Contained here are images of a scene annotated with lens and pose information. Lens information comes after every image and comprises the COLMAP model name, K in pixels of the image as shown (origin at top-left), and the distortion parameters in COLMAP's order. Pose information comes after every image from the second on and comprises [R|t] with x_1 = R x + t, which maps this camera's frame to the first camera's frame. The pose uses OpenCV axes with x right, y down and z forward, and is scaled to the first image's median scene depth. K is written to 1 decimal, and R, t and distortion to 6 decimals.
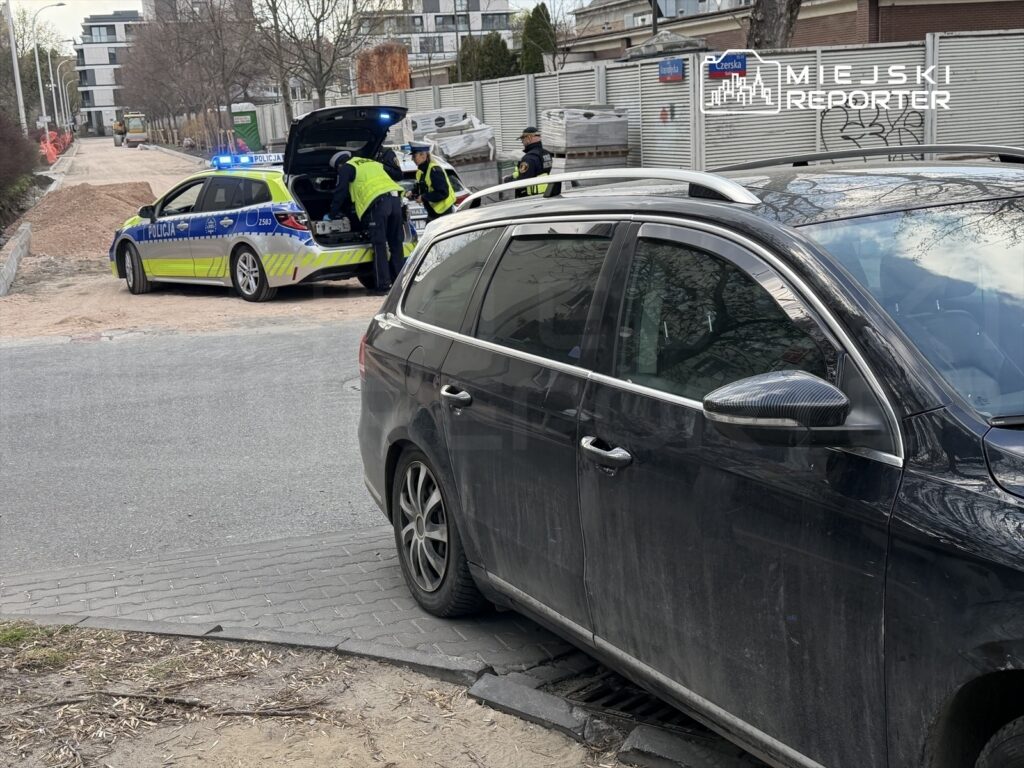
lens RADIAL K [[1312.8, 0, 512.0], [0, 1312.8, 384.0], [0, 0, 1]] dist [0.202187, -0.423464]
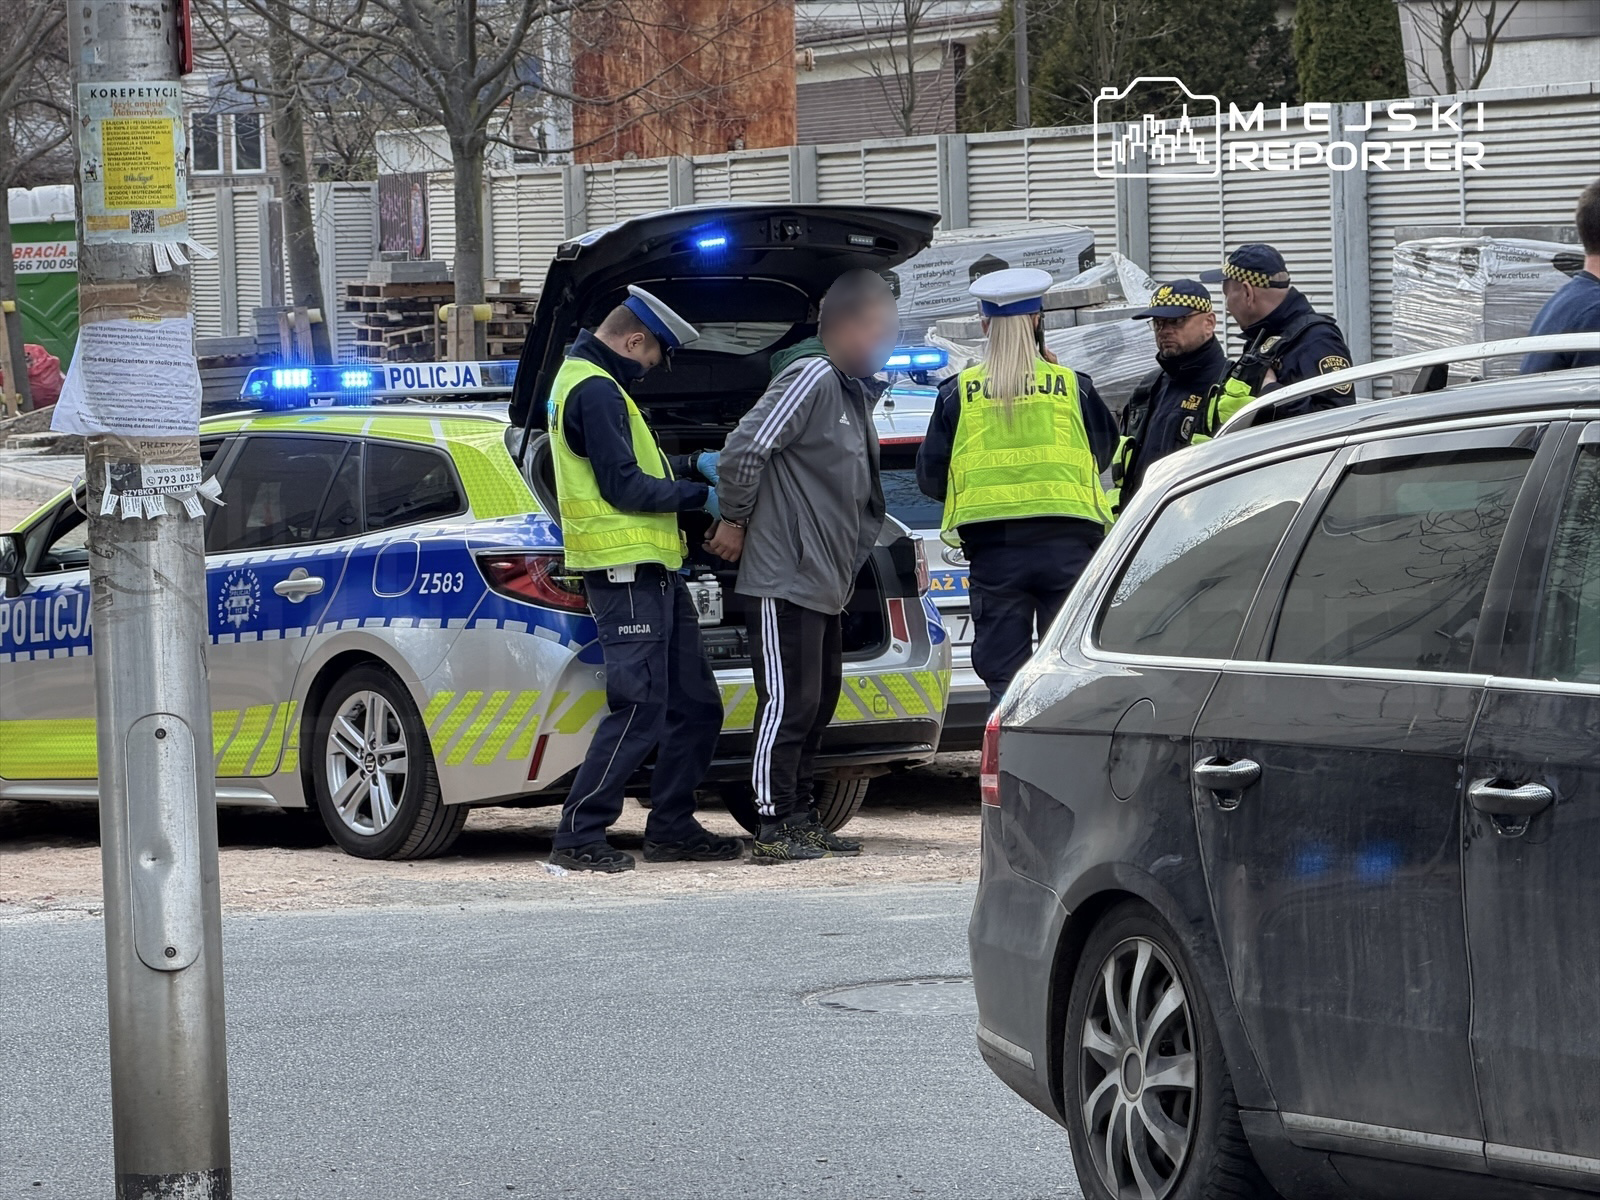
lens RADIAL K [[6782.9, 0, 800.0], [0, 6782.9, 600.0], [0, 0, 1]] dist [0.035959, 2.261384]
pose [[0.997603, 0.031100, -0.061814, -0.016846], [-0.040041, 0.988008, -0.149124, 0.119991], [0.056435, 0.151241, 0.986885, -0.562664]]
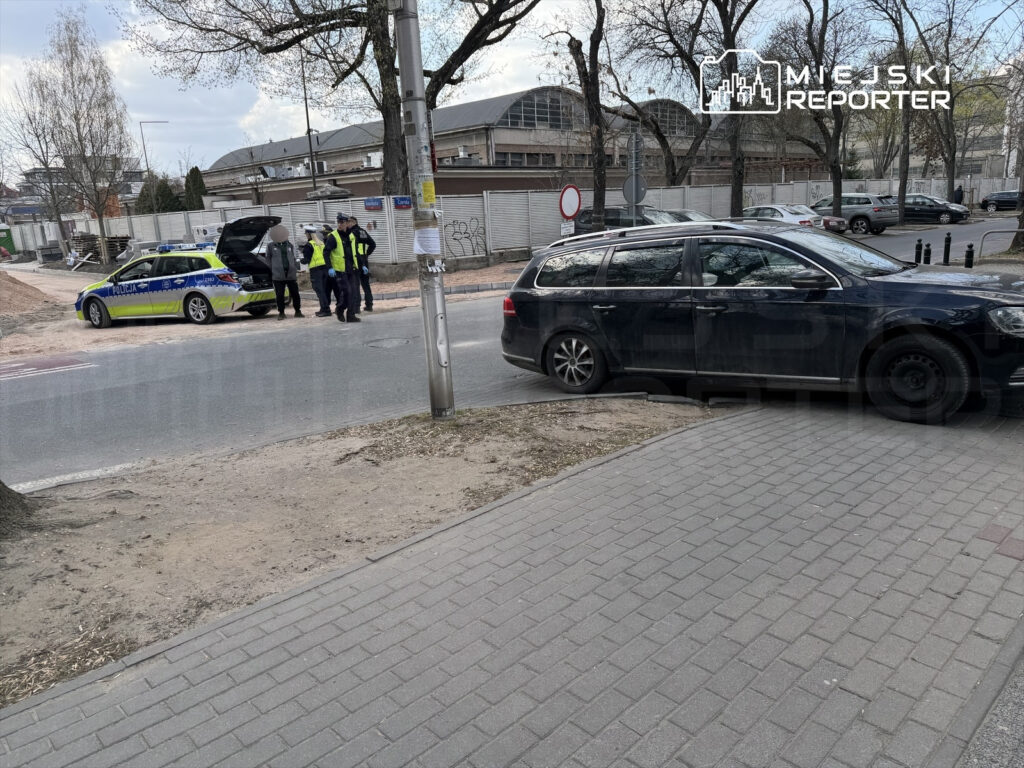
lens RADIAL K [[710.8, 0, 510.3], [0, 710.8, 398.9], [0, 0, 1]] dist [0.097233, -0.128789]
pose [[0.890621, -0.103769, 0.442749, -0.324333], [0.092877, 0.994601, 0.046280, 0.040298], [-0.445161, -0.000097, 0.895451, -0.095644]]
